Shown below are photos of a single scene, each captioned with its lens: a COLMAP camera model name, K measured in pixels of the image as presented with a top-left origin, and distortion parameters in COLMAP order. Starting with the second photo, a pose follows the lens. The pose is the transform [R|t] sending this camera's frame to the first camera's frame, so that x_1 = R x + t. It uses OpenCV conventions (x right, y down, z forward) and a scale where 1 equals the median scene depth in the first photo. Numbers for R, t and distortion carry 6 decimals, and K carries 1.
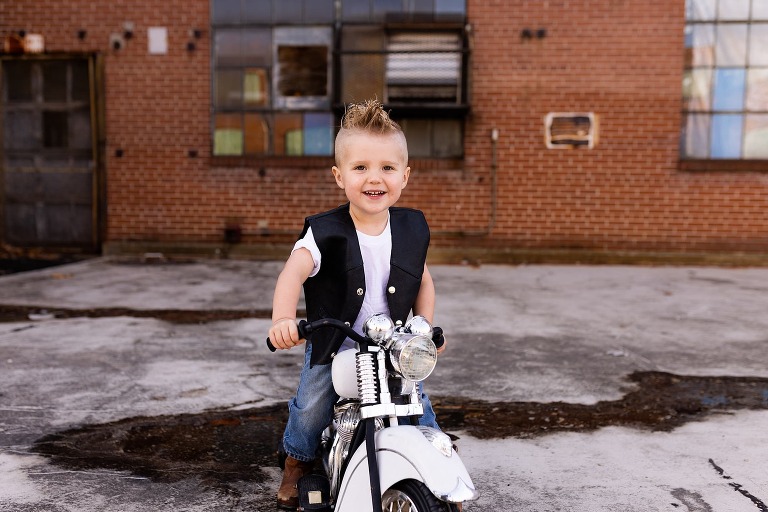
lens RADIAL K [[744.6, 0, 381.5], [0, 744.6, 256.9], [0, 0, 1]] dist [0.006768, -0.004893]
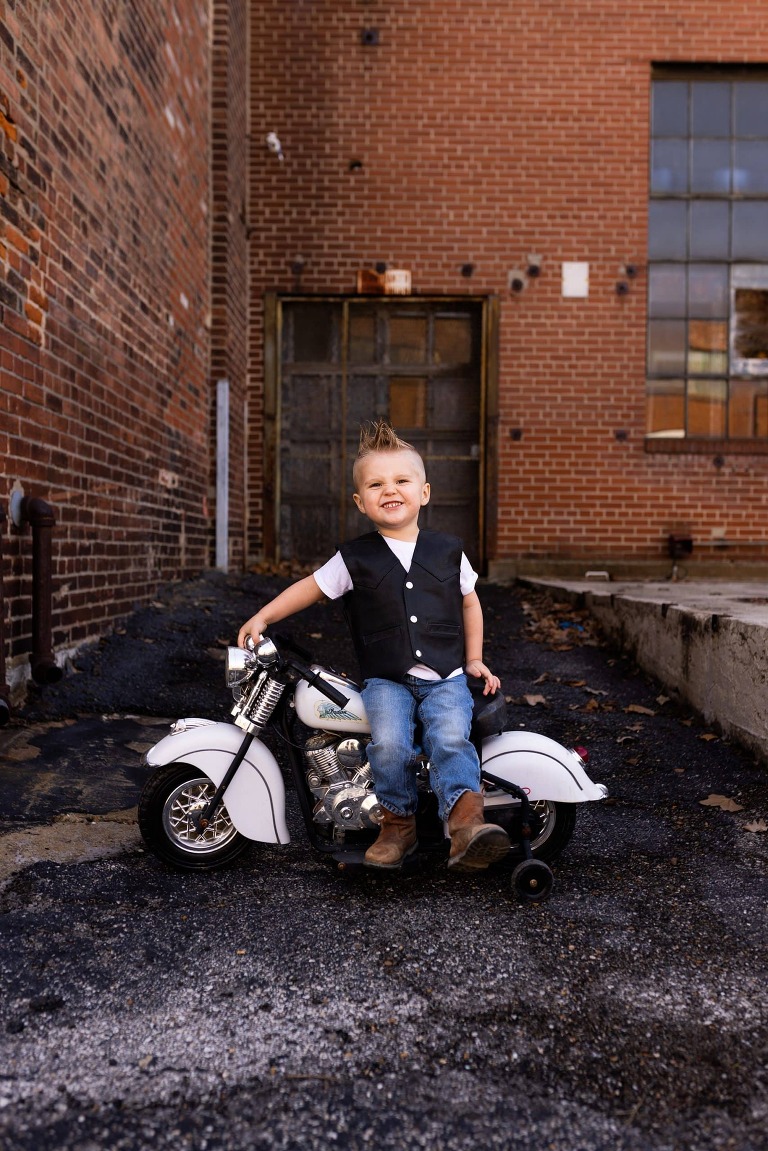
lens RADIAL K [[1083.4, 0, 387.7], [0, 1083.4, 575.6], [0, 0, 1]] dist [0.002629, 0.006832]
pose [[0.997461, -0.002199, 0.071176, -0.554863], [0.006606, 0.998070, -0.061743, 0.060190], [-0.070903, 0.062056, 0.995551, -0.016801]]
